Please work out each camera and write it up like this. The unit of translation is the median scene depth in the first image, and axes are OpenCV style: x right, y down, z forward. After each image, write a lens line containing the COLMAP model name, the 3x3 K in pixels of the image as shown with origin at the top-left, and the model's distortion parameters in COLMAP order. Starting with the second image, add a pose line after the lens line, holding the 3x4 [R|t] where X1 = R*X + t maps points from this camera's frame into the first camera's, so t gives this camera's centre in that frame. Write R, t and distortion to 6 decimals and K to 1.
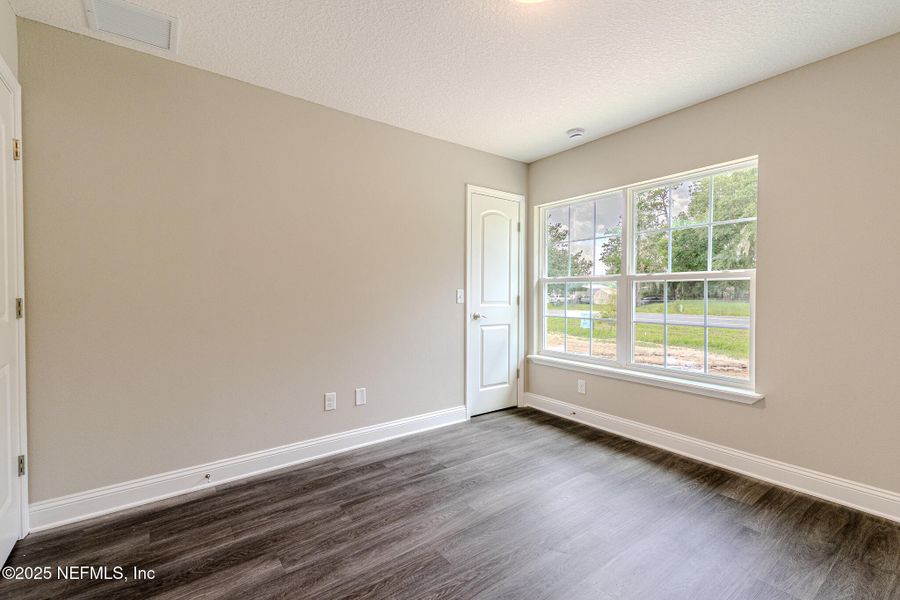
lens RADIAL K [[387.1, 0, 457.1], [0, 387.1, 293.2], [0, 0, 1]] dist [0.014921, -0.000458]
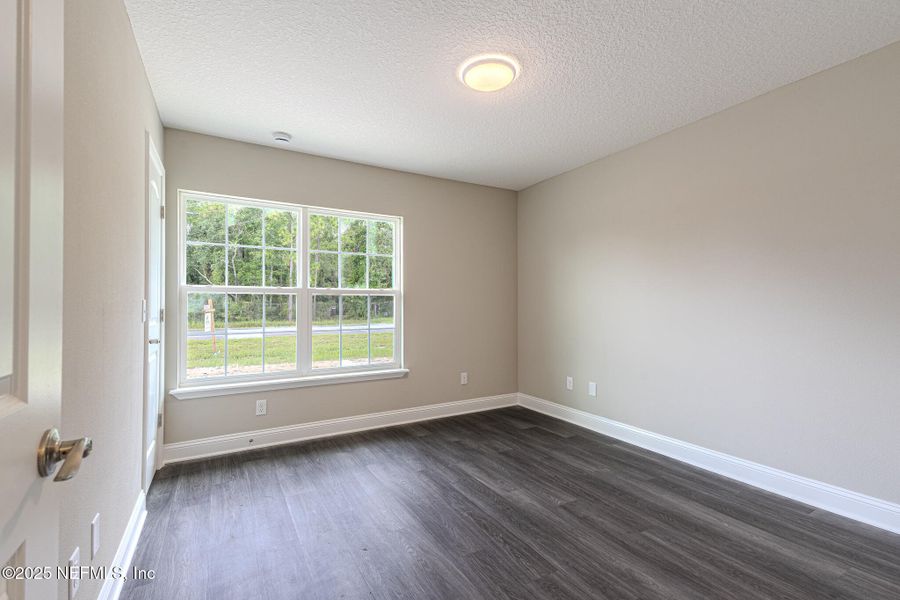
lens RADIAL K [[387.1, 0, 449.0], [0, 387.1, 303.7], [0, 0, 1]] dist [0.014921, -0.000458]
pose [[0.121147, 0.013163, 0.992547, -0.565343], [0.003247, 0.999901, -0.013656, 0.014415], [-0.992629, 0.004877, 0.121093, 0.492944]]
